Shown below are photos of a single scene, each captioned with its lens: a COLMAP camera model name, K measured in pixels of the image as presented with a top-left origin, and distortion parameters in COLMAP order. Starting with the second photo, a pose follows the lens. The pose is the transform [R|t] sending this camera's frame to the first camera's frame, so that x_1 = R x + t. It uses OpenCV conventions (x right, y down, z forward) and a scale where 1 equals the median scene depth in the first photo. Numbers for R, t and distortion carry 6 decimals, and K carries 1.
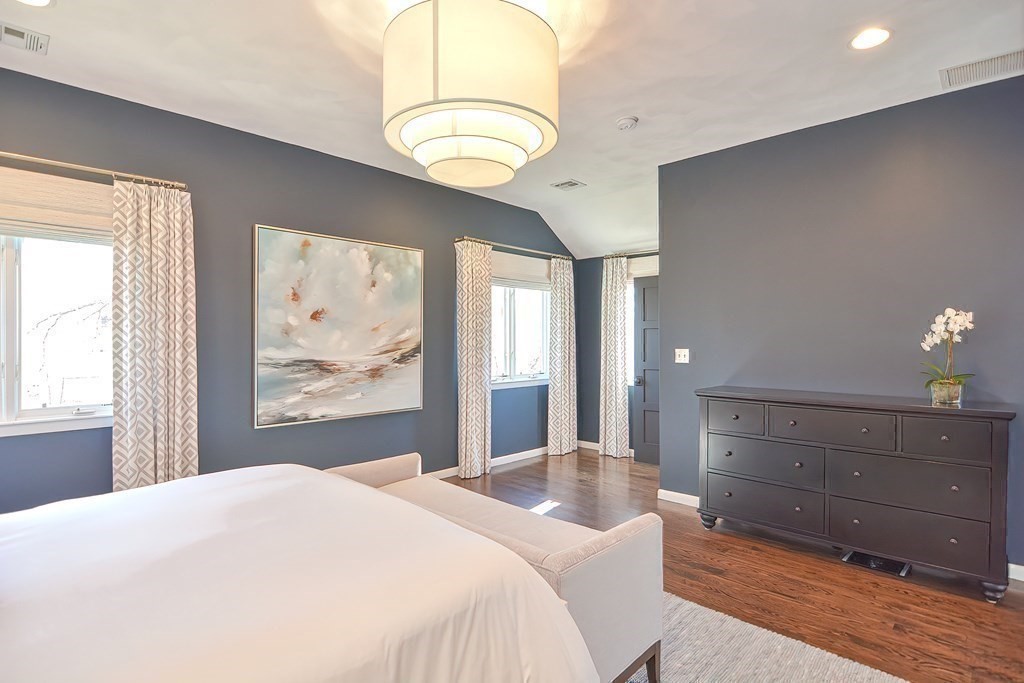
lens RADIAL K [[498.7, 0, 507.7], [0, 498.7, 341.9], [0, 0, 1]] dist [-0.022802, -0.001904]
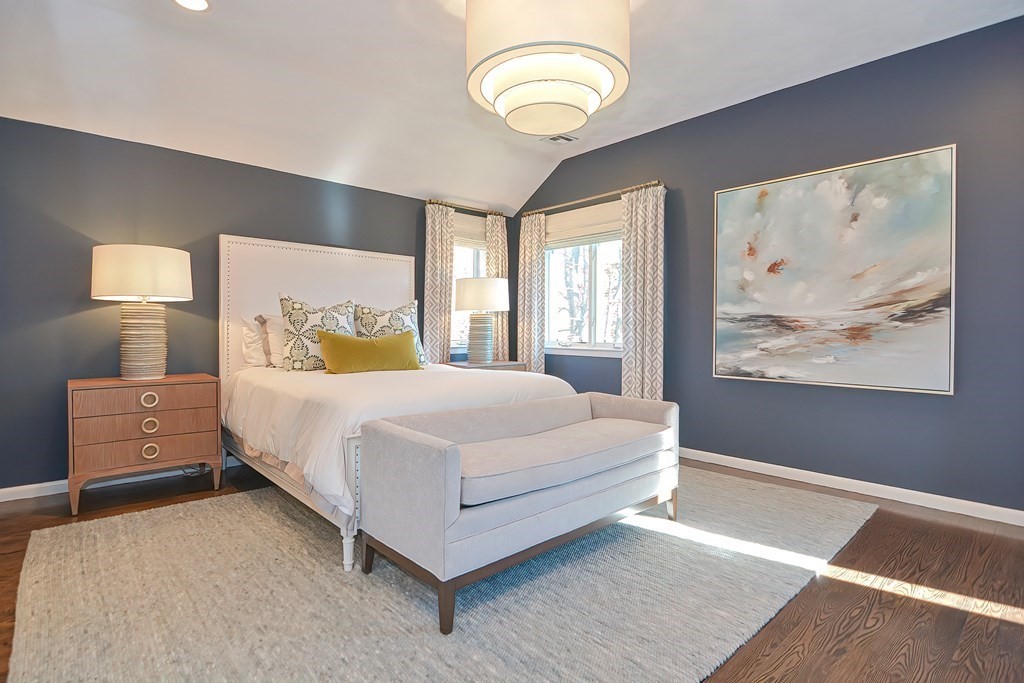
lens RADIAL K [[498.7, 0, 507.7], [0, 498.7, 341.9], [0, 0, 1]] dist [-0.022802, -0.001904]
pose [[-0.062645, 0.018314, -0.997868, 0.573135], [-0.015233, 0.999698, 0.019304, 0.075514], [0.997920, 0.016410, -0.062347, 0.556865]]
